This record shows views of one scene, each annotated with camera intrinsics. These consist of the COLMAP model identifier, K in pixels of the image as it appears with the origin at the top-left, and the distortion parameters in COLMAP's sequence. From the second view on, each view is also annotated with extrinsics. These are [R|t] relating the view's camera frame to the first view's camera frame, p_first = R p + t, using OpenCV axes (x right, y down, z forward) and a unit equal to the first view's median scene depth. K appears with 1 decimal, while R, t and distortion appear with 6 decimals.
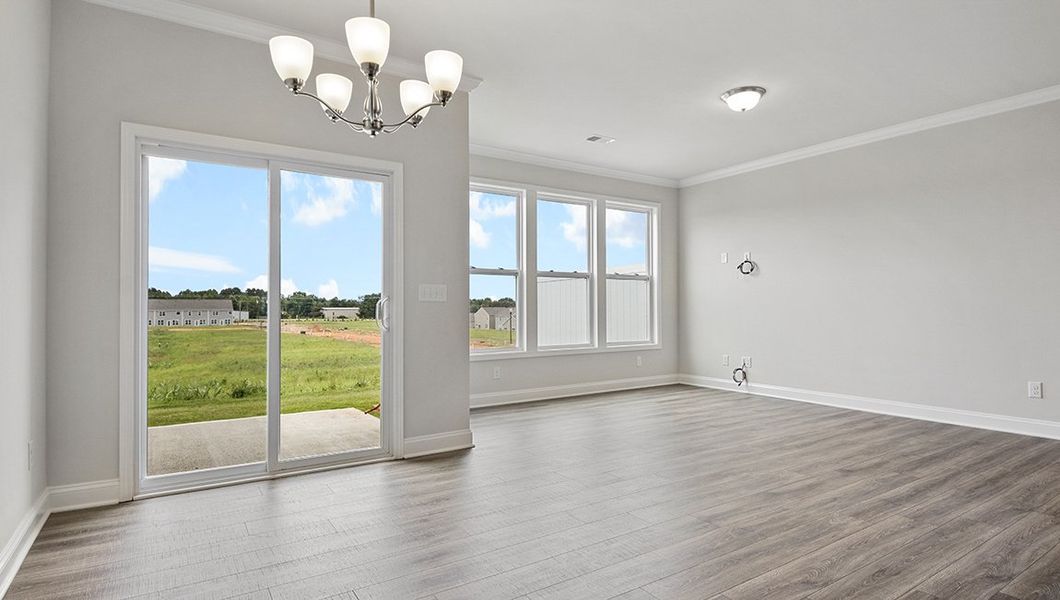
lens RADIAL K [[568.5, 0, 530.0], [0, 568.5, 300.0], [0, 0, 1]] dist [0.027109, -0.024570]
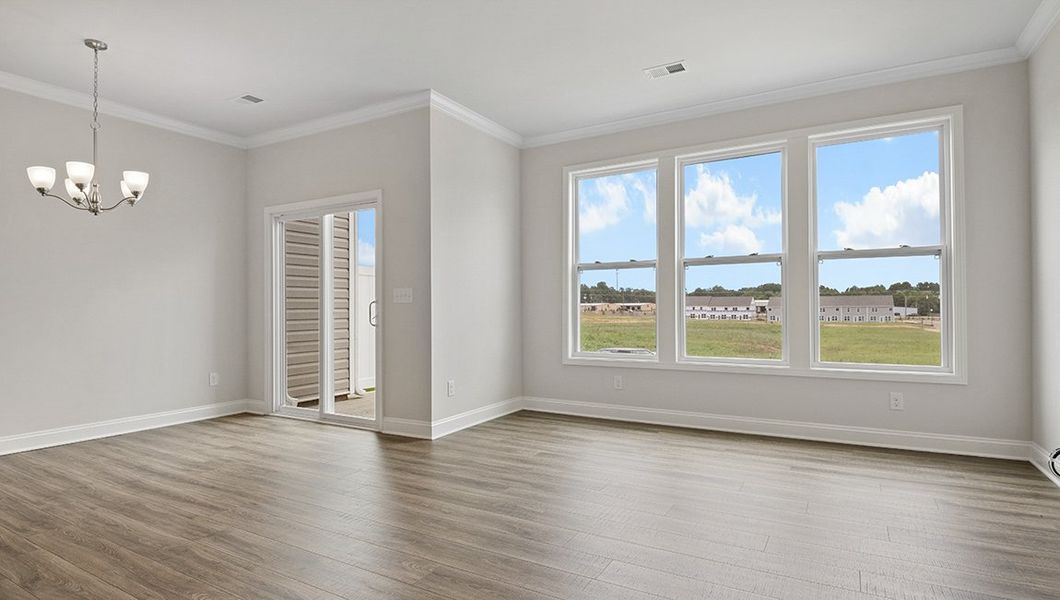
lens RADIAL K [[568.5, 0, 530.0], [0, 568.5, 300.0], [0, 0, 1]] dist [0.027109, -0.024570]
pose [[0.408758, -0.012515, -0.912557, 0.517704], [0.019111, 0.999804, -0.005152, 0.003673], [0.912443, -0.015334, 0.408917, 0.404552]]
